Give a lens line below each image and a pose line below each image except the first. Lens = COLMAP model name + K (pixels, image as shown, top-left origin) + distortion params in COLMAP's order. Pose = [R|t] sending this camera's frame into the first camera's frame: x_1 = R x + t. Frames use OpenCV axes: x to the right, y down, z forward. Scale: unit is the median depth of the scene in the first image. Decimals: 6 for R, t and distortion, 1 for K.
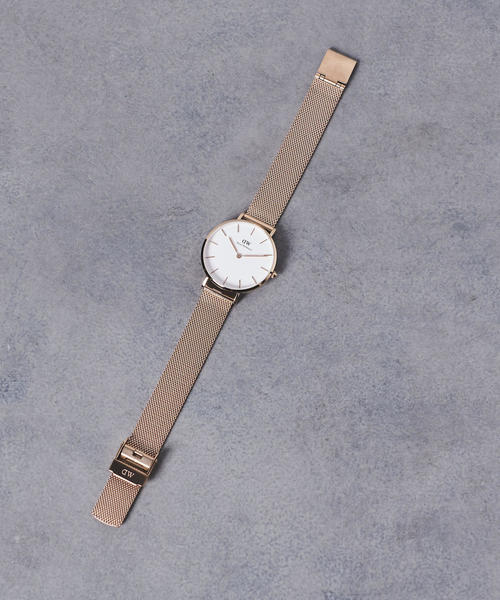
lens RADIAL K [[2110.3, 0, 210.4], [0, 2110.3, 318.3], [0, 0, 1]] dist [0.110370, 0.000000]
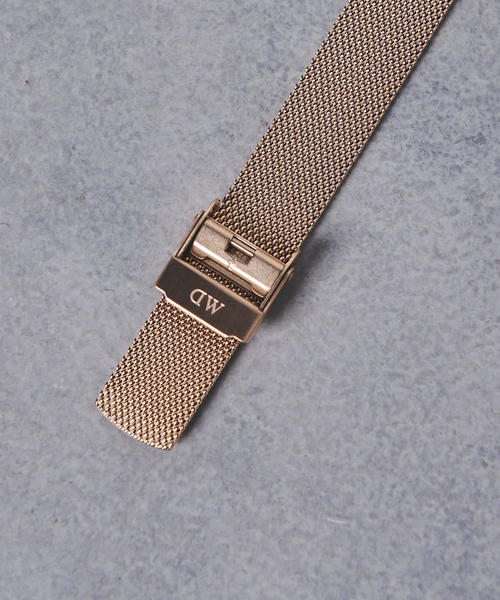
lens RADIAL K [[2110.3, 0, 295.4], [0, 2110.3, 254.0], [0, 0, 1]] dist [0.110370, 0.000000]
pose [[0.995257, 0.093926, -0.025334, -0.015665], [-0.090981, 0.990876, 0.099430, 0.028271], [0.034442, -0.096654, 0.994722, 0.631070]]
